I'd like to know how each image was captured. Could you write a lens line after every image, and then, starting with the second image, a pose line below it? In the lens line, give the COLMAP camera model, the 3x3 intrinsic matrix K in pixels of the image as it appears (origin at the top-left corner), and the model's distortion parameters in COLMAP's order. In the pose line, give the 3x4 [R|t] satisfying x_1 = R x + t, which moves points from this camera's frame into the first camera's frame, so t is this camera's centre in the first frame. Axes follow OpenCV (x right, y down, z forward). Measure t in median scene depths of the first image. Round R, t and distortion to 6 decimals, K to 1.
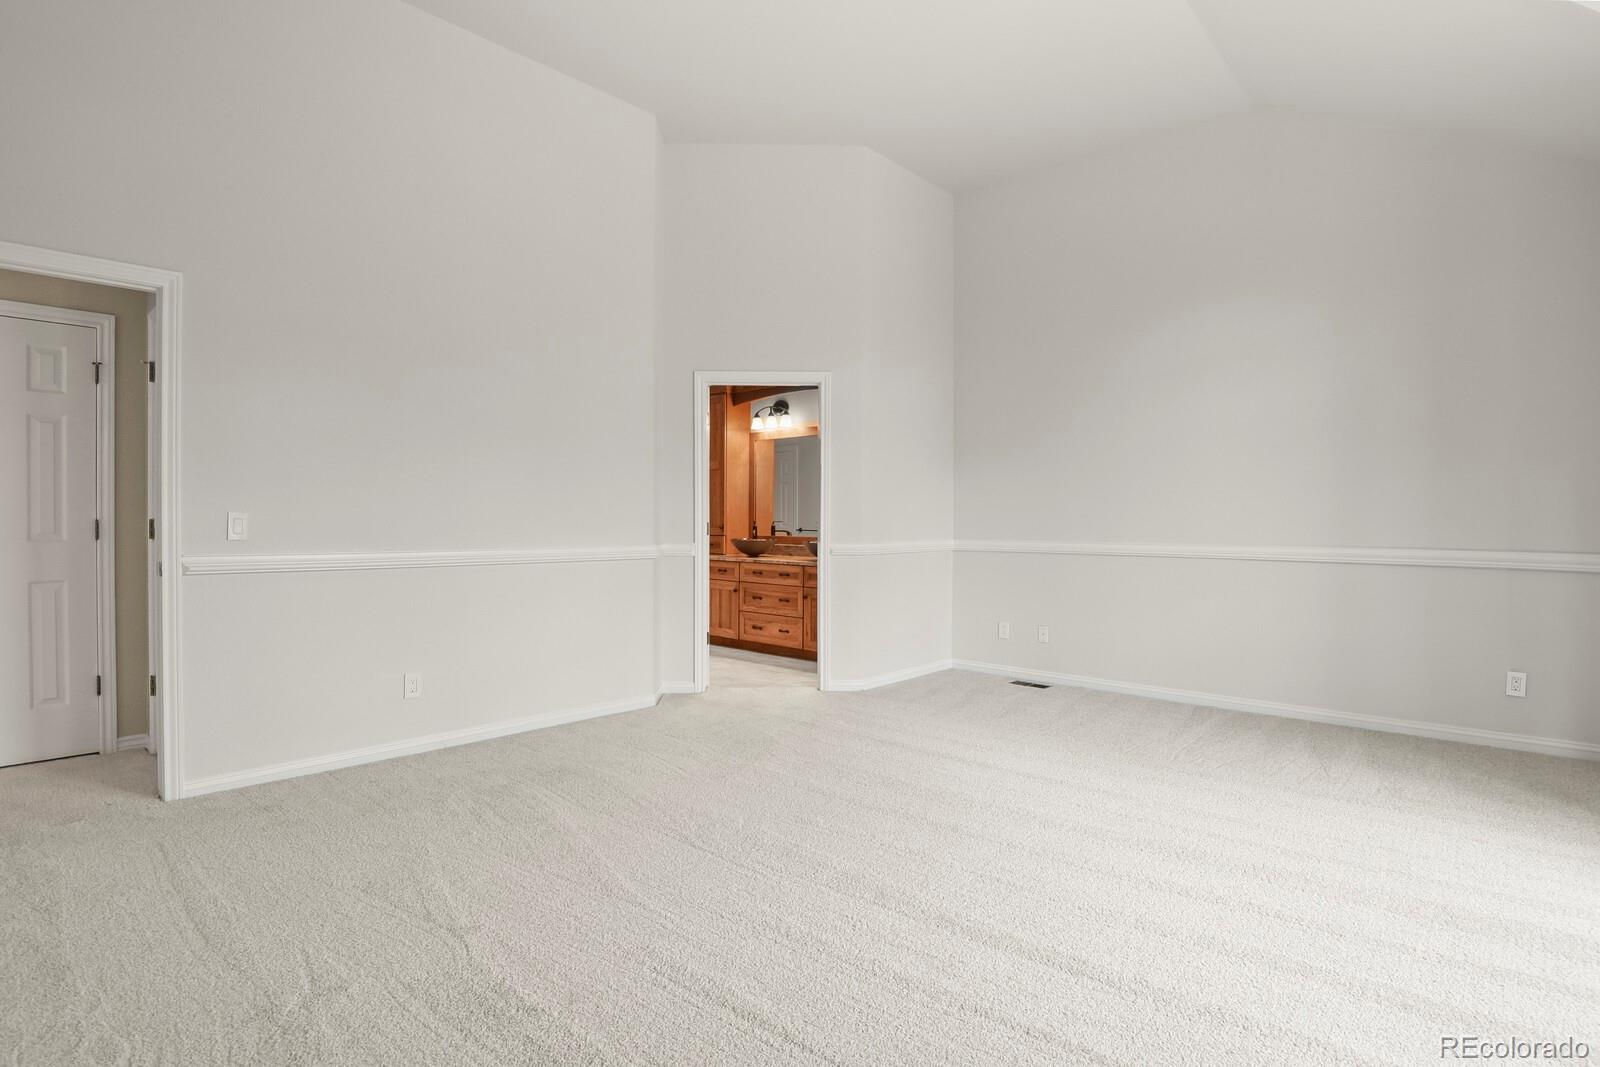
lens RADIAL K [[787.4, 0, 801.3], [0, 787.4, 531.2], [0, 0, 1]] dist [-0.020791, -0.006165]
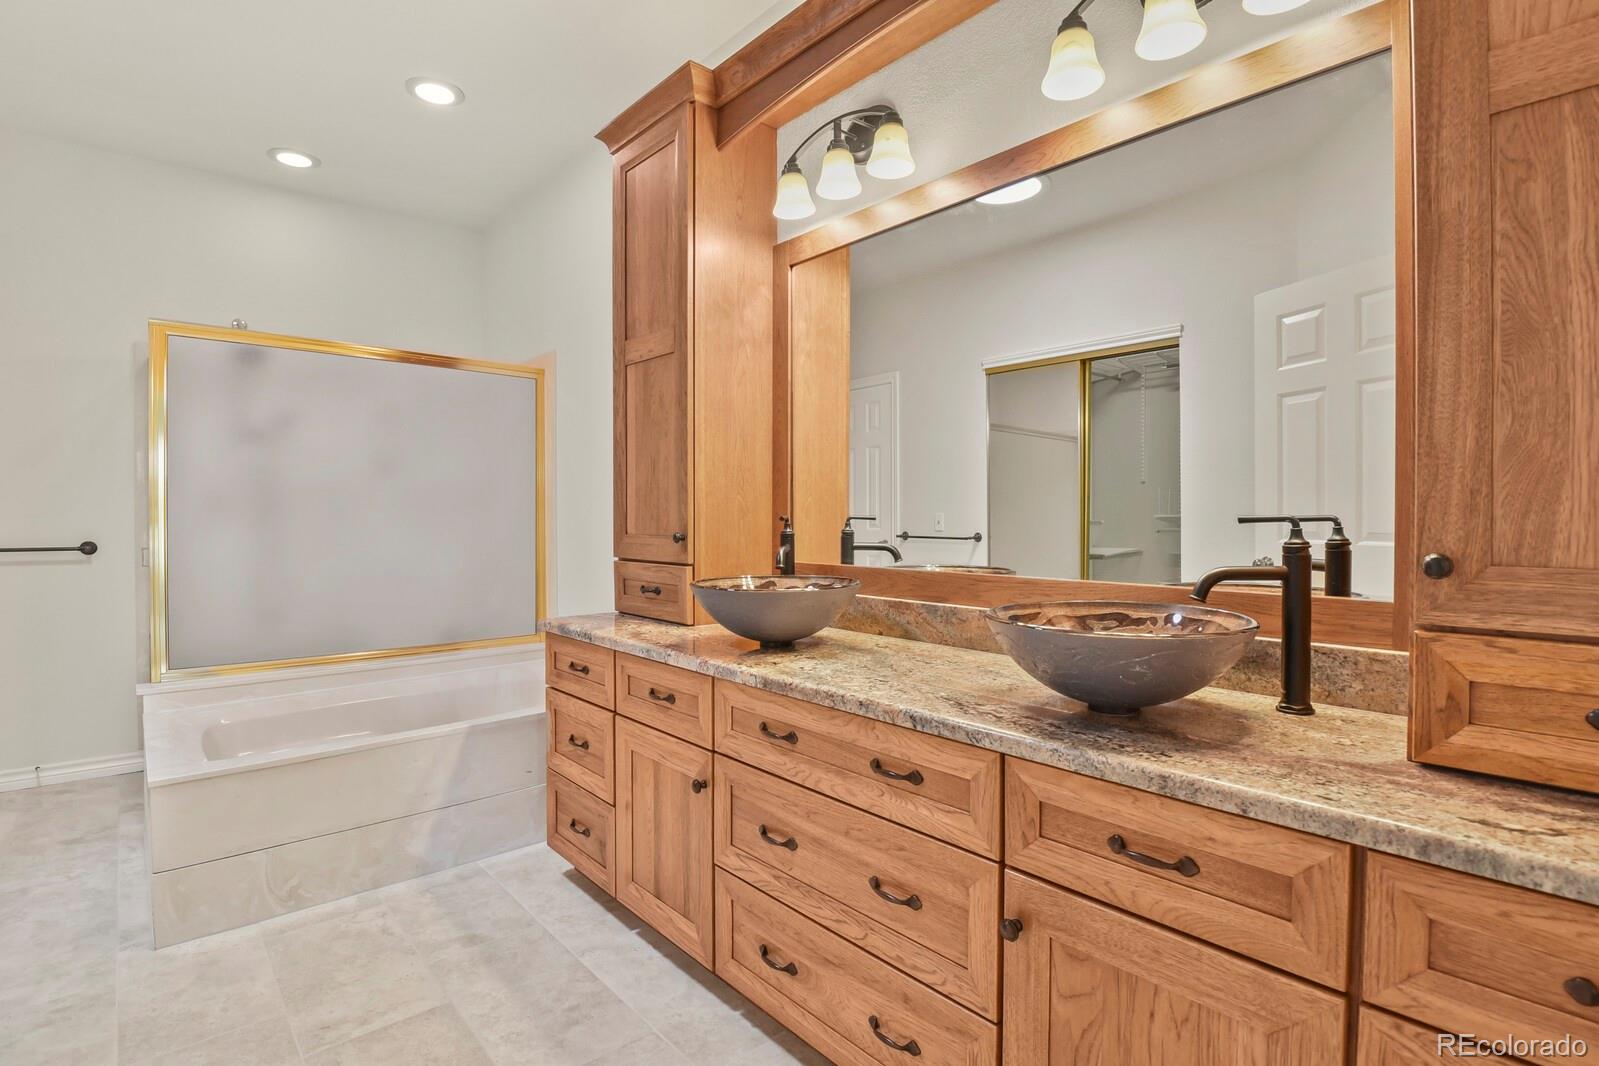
lens RADIAL K [[777.5, 0, 804.5], [0, 777.5, 531.3], [0, 0, 1]] dist [-0.045079, 0.003355]
pose [[0.995447, 0.000509, -0.095317, -0.024388], [0.000004, 0.999986, 0.005384, -0.009459], [0.095319, -0.005360, 0.995432, 0.730959]]
